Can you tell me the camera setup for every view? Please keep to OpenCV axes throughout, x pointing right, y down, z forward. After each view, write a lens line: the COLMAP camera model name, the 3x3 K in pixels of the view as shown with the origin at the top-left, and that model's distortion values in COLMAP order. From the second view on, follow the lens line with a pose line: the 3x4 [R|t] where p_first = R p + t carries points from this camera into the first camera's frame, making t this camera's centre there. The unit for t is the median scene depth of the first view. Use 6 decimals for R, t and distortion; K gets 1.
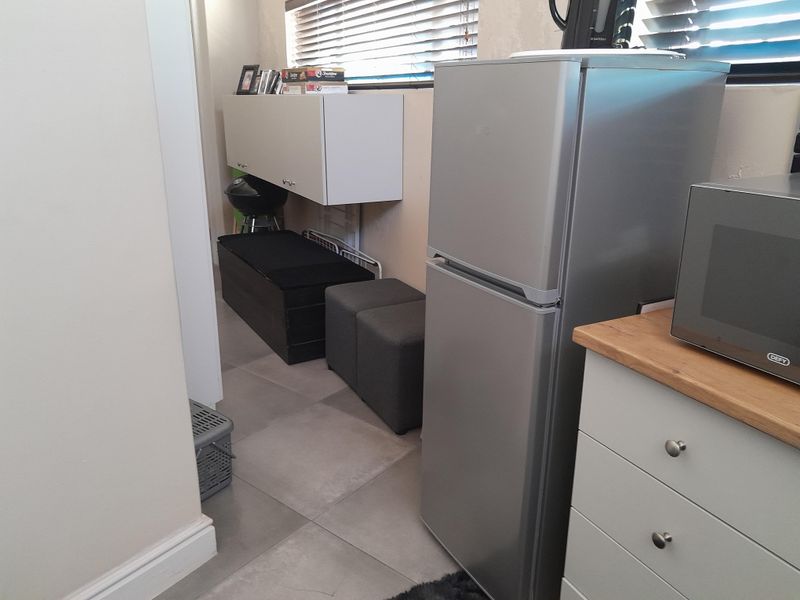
lens RADIAL K [[624.5, 0, 400.0], [0, 624.5, 300.0], [0, 0, 1]] dist [0.119531, 0.000597]
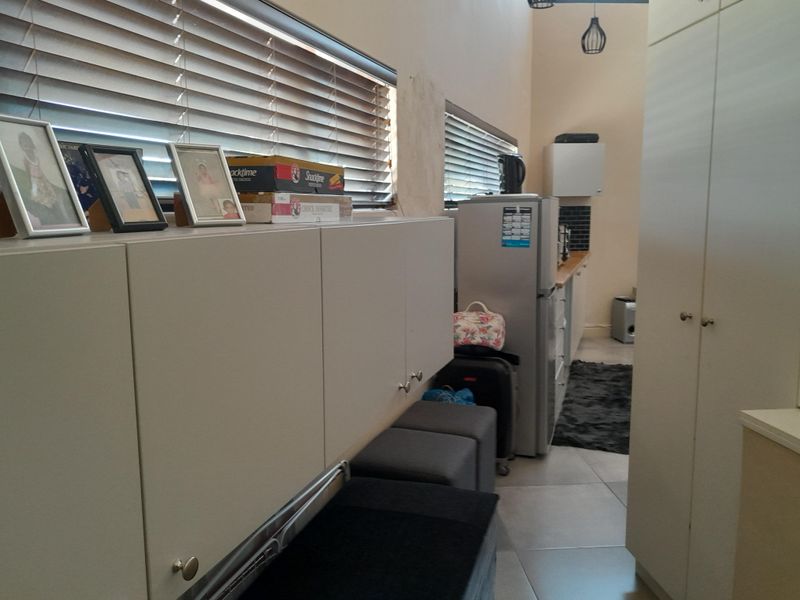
lens RADIAL K [[615.3, 0, 404.2], [0, 615.3, 297.5], [0, 0, 1]] dist [0.029880, -0.009824]
pose [[-0.677490, -0.099512, 0.728769, -0.623119], [0.235170, 0.909492, 0.342812, -0.492850], [-0.696923, 0.403637, -0.592769, 1.490833]]
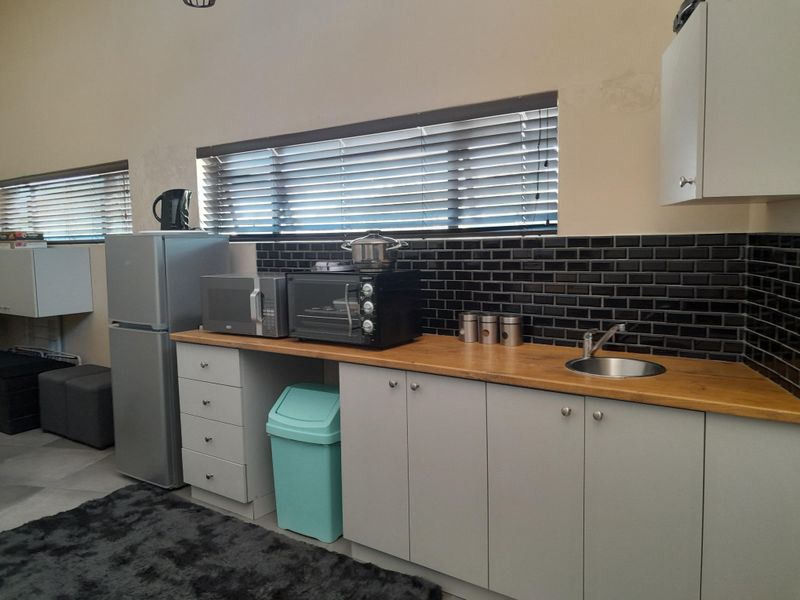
lens RADIAL K [[636.8, 0, 400.0], [0, 636.8, 300.0], [0, 0, 1]] dist [0.004155, 0.000957]
pose [[0.896112, -0.067436, 0.438676, -0.005738], [0.160213, 0.970896, -0.178025, 0.232331], [-0.413903, 0.229812, 0.880835, -0.758968]]
